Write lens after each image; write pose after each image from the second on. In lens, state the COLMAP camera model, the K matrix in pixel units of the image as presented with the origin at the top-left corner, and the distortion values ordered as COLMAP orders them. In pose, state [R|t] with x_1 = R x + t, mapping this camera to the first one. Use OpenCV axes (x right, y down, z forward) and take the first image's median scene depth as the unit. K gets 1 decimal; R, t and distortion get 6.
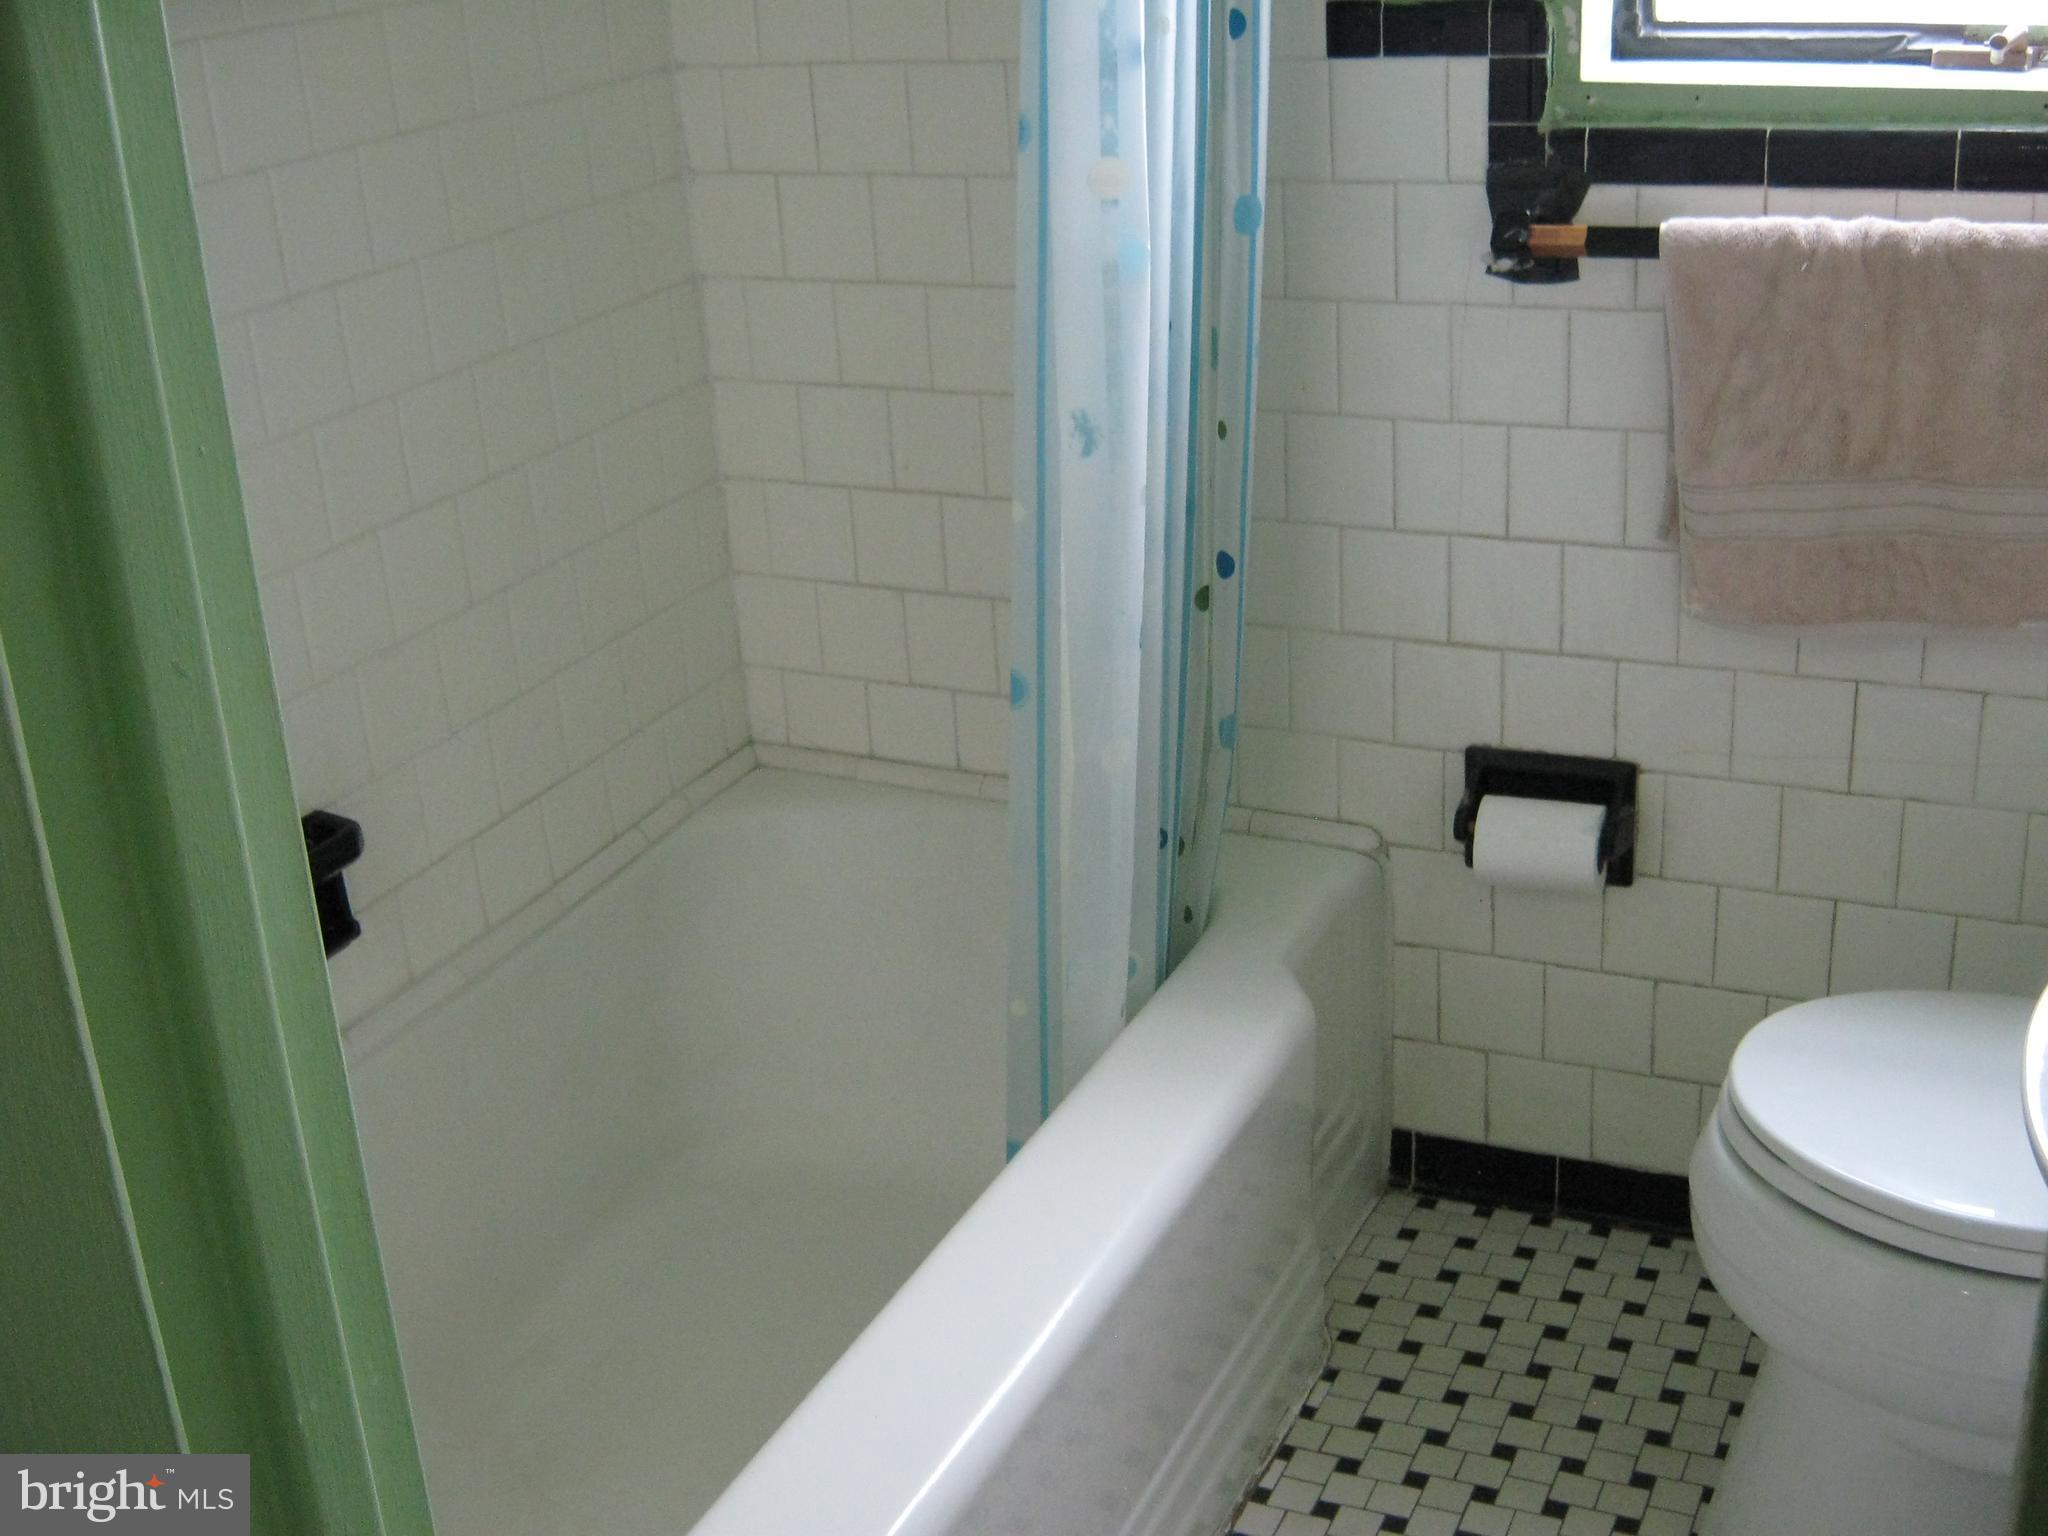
lens RADIAL K [[2360.5, 0, 1016.3], [0, 2360.5, 764.8], [0, 0, 1]] dist [-0.096185, 0.000000]
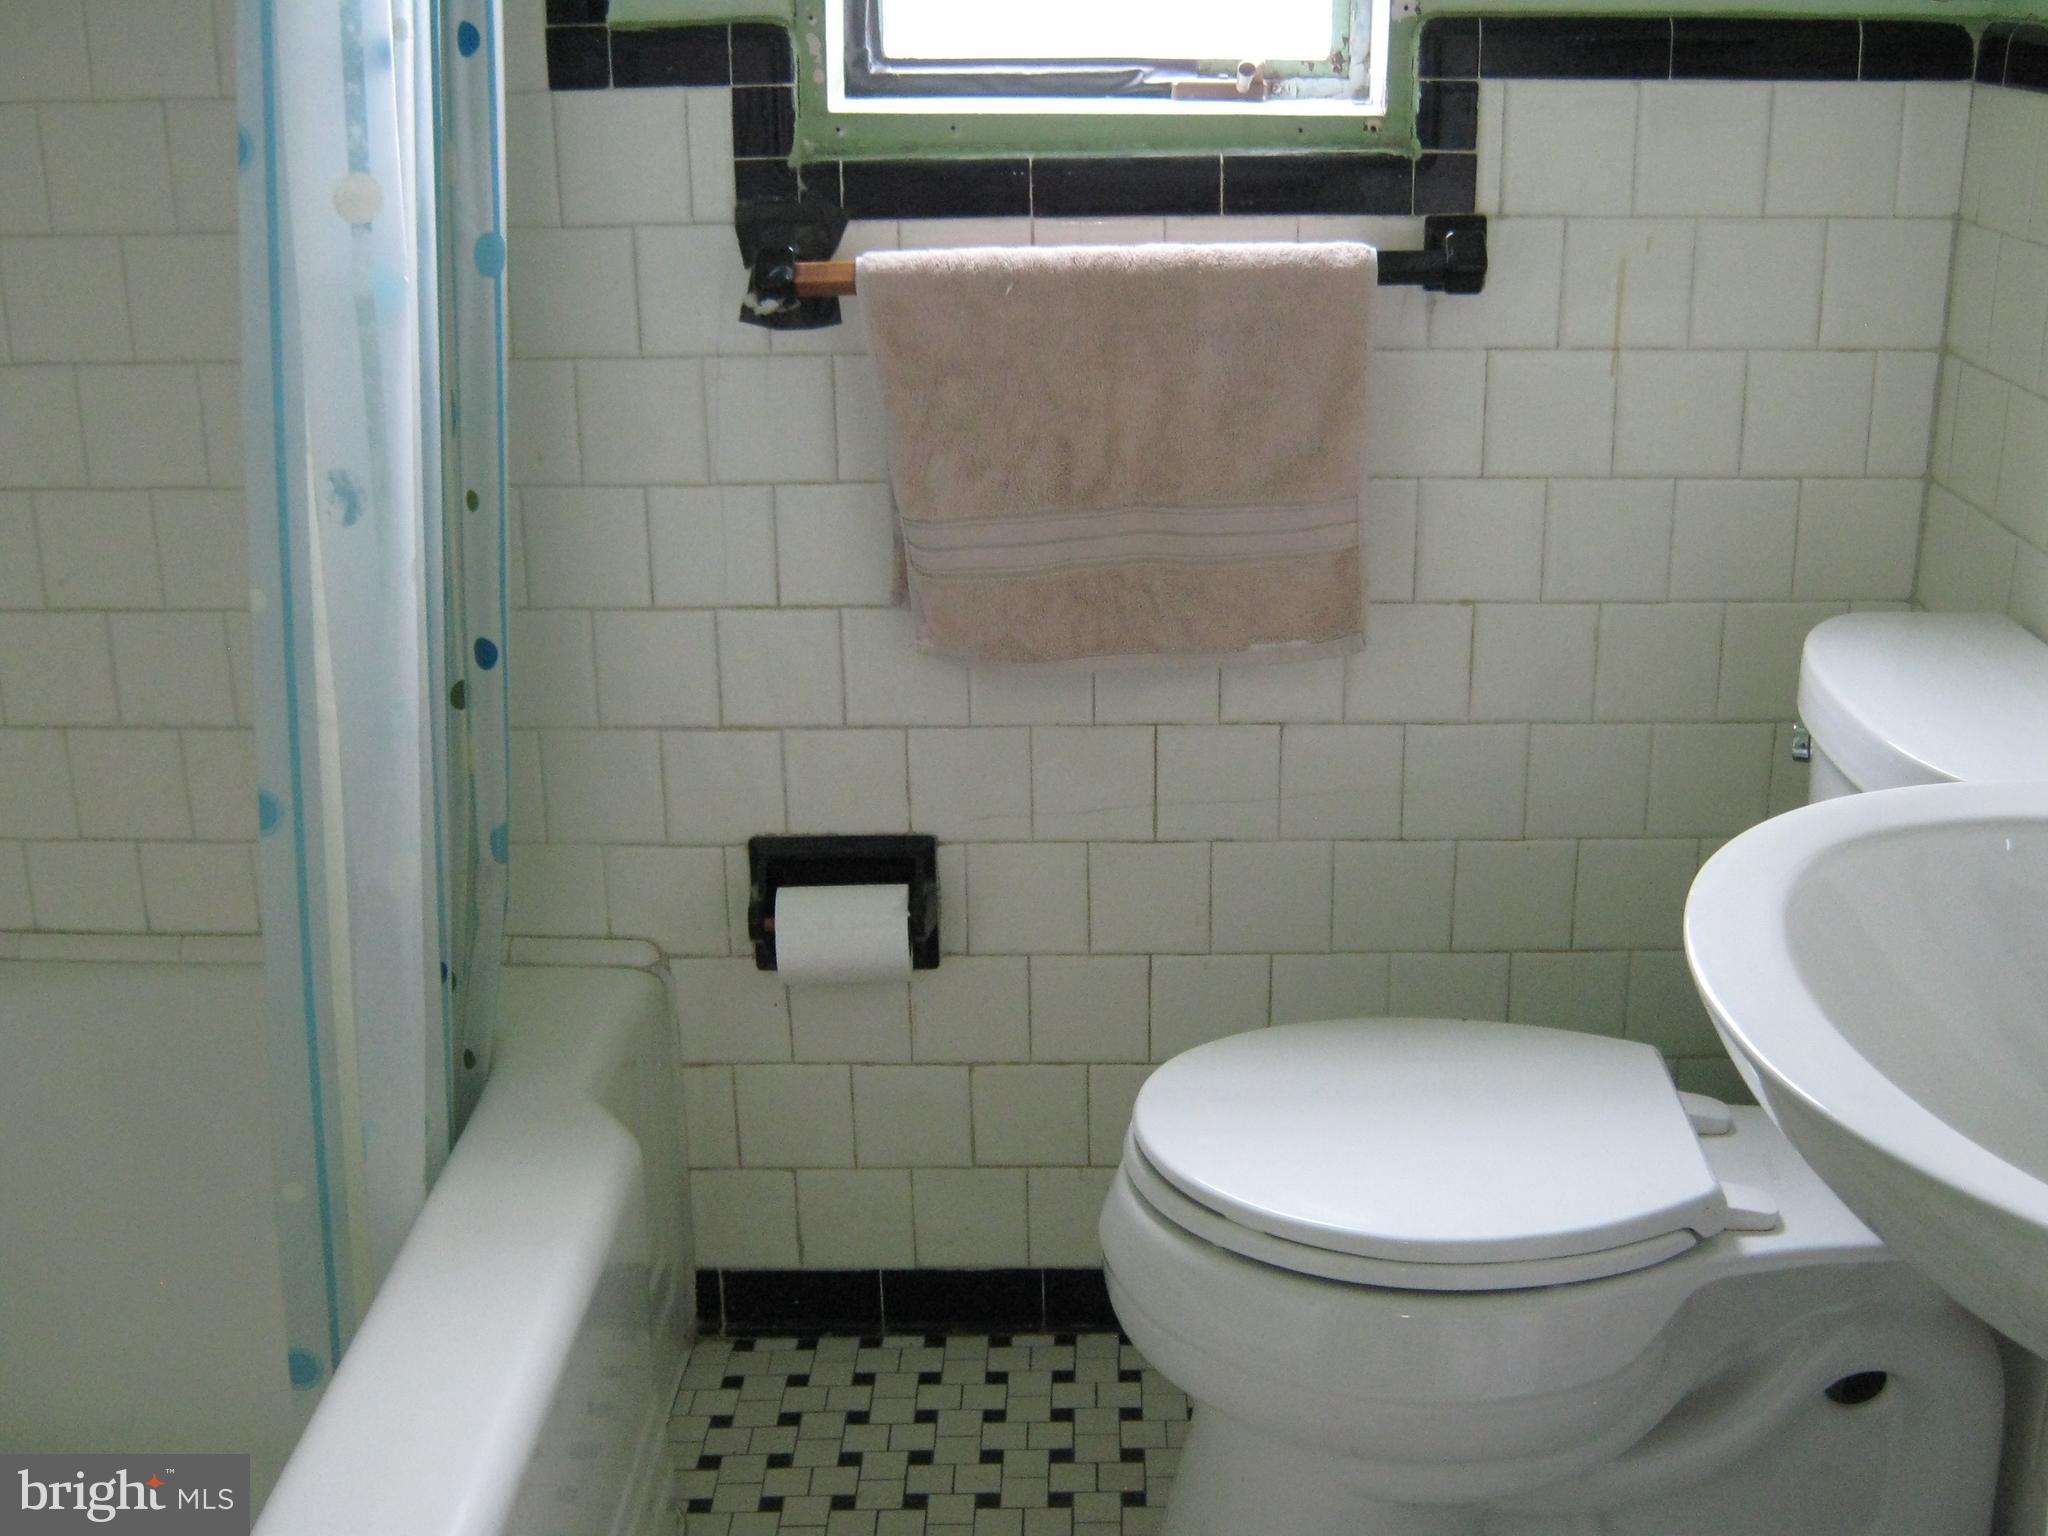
lens RADIAL K [[2360.5, 0, 1030.9], [0, 2360.5, 769.7], [0, 0, 1]] dist [-0.096185, 0.000000]
pose [[0.909524, -0.085498, 0.406763, -0.087079], [0.112747, 0.992673, -0.043452, 0.019392], [-0.400068, 0.085382, 0.912500, 0.121220]]
